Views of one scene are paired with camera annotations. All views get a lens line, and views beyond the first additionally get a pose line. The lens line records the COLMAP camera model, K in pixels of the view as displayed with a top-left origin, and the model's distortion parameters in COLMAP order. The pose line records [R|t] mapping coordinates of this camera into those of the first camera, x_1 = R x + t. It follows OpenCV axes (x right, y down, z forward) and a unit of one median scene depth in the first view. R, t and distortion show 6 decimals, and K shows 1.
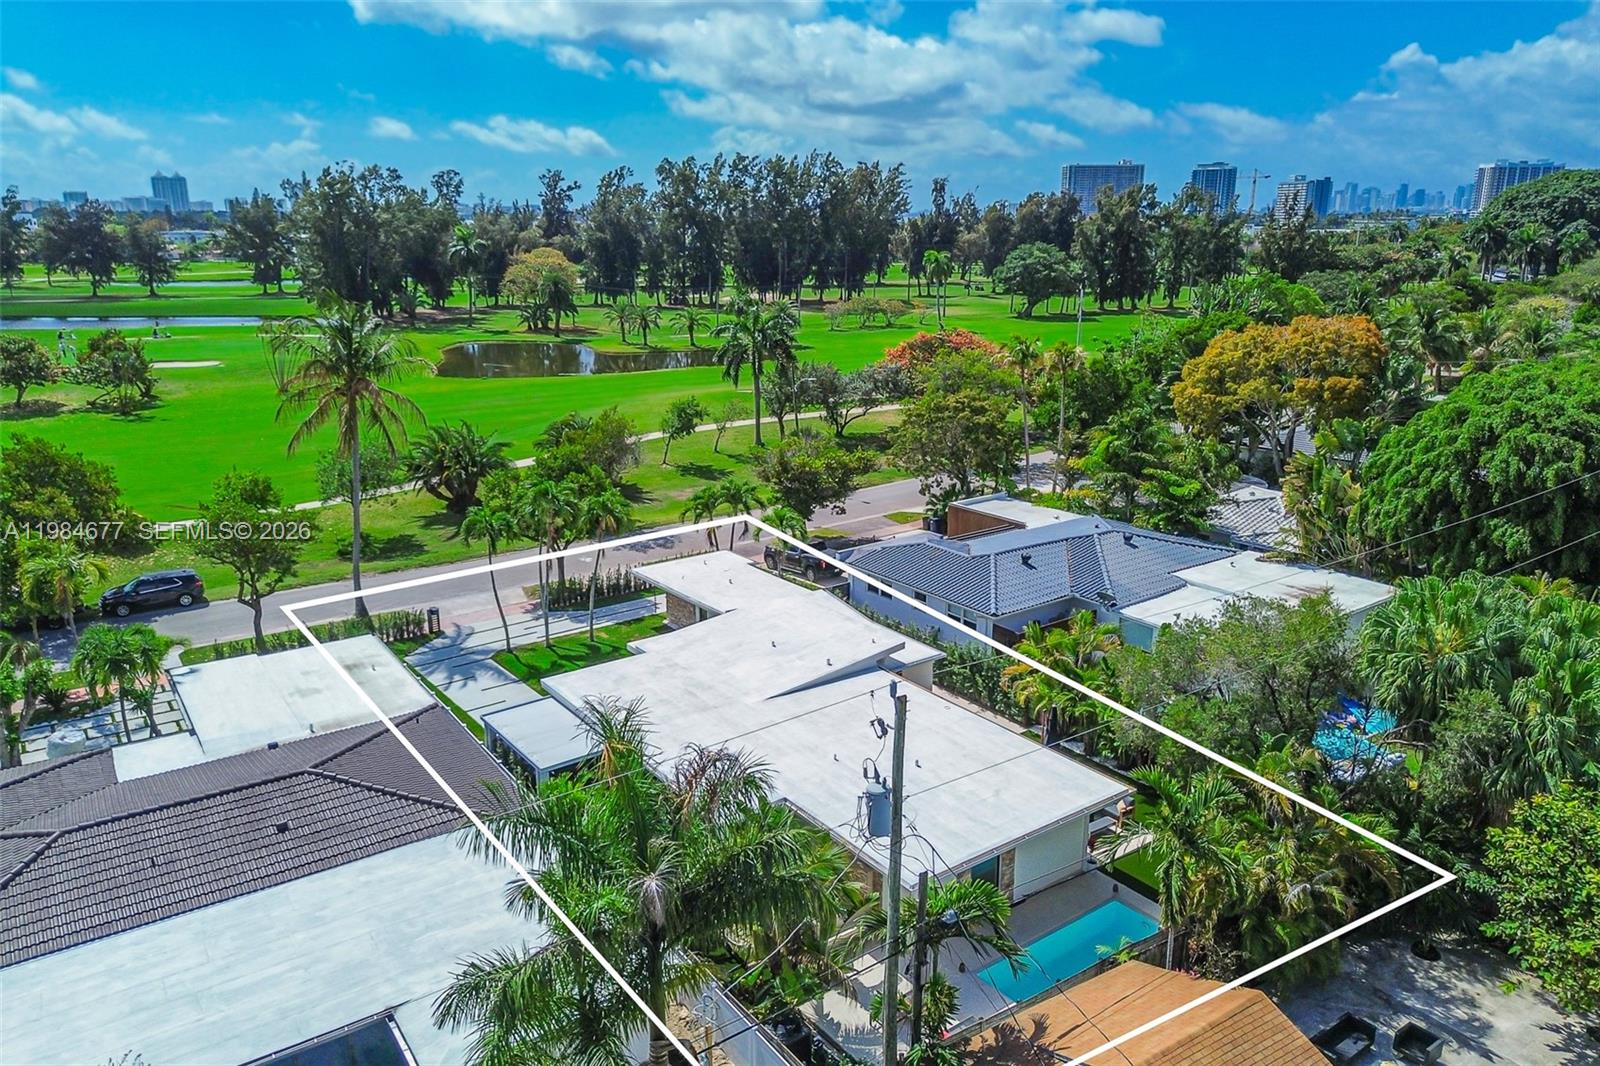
lens RADIAL K [[1099.1, 0, 800.0], [0, 1099.1, 570.2], [0, 0, 1]] dist [0.051614, -0.034911]
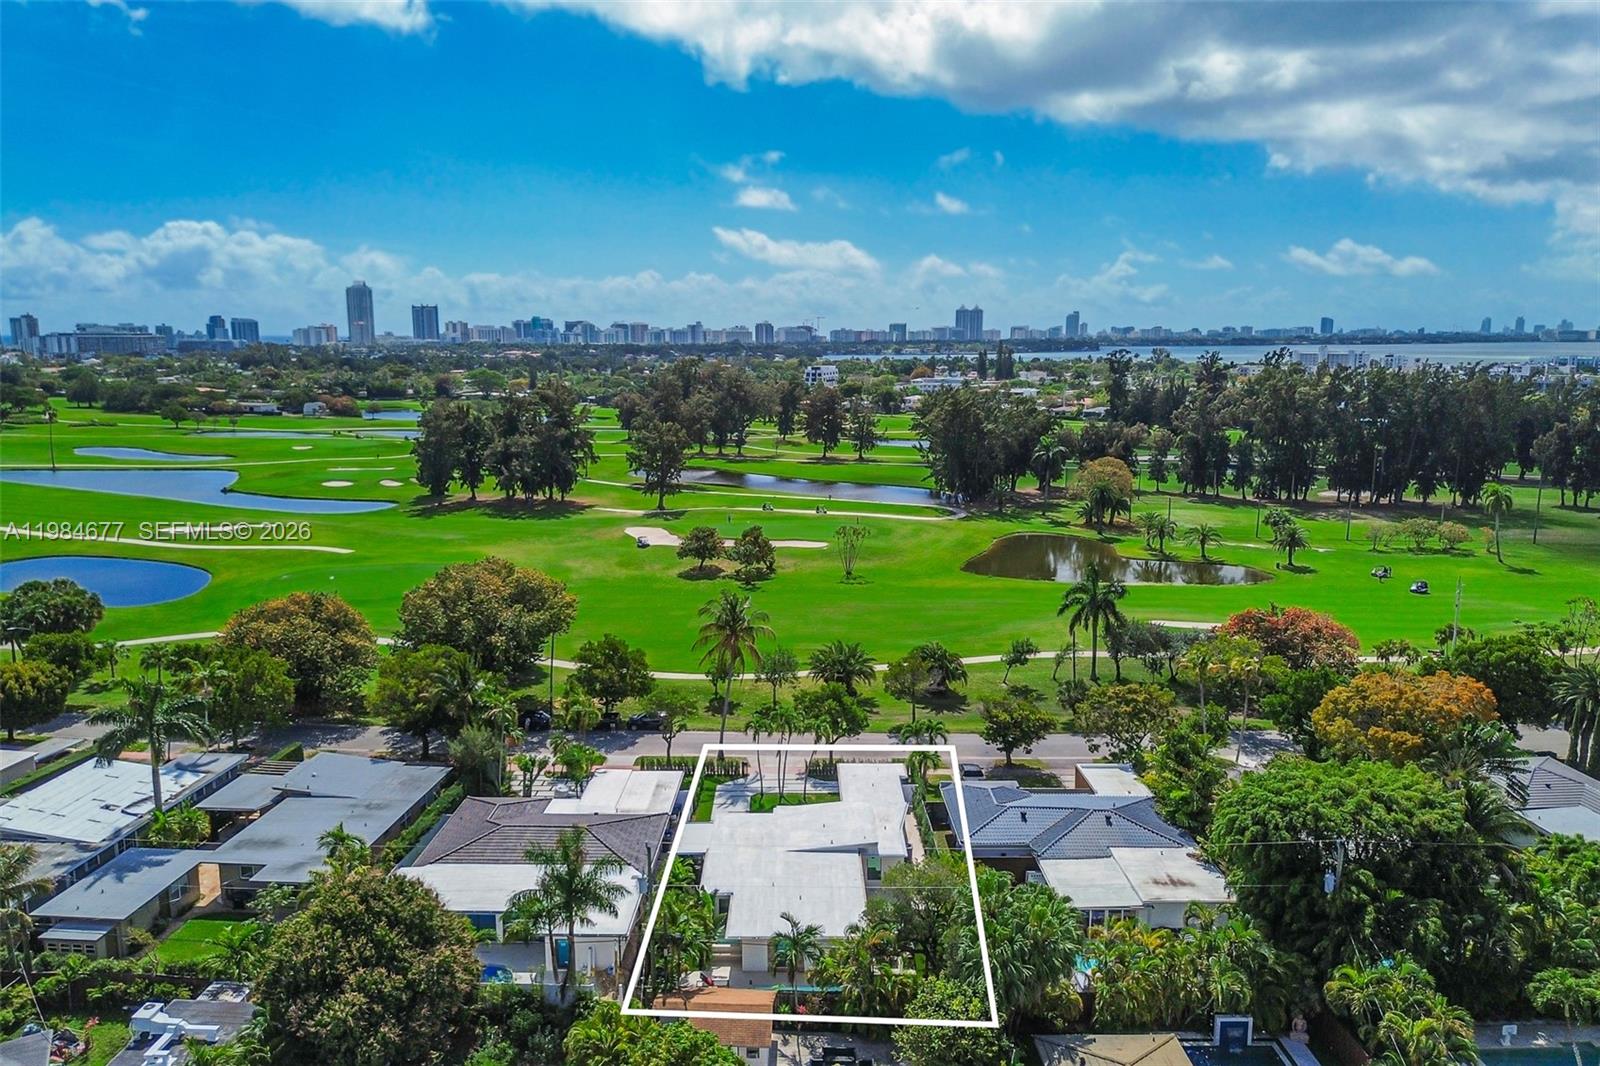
lens RADIAL K [[1099.1, 0, 800.0], [0, 1099.1, 570.2], [0, 0, 1]] dist [0.051614, -0.034911]
pose [[0.811334, 0.114372, -0.573285, 0.179983], [-0.179104, 0.982146, -0.057534, -0.045164], [0.556470, 0.149357, 0.817333, -0.116344]]
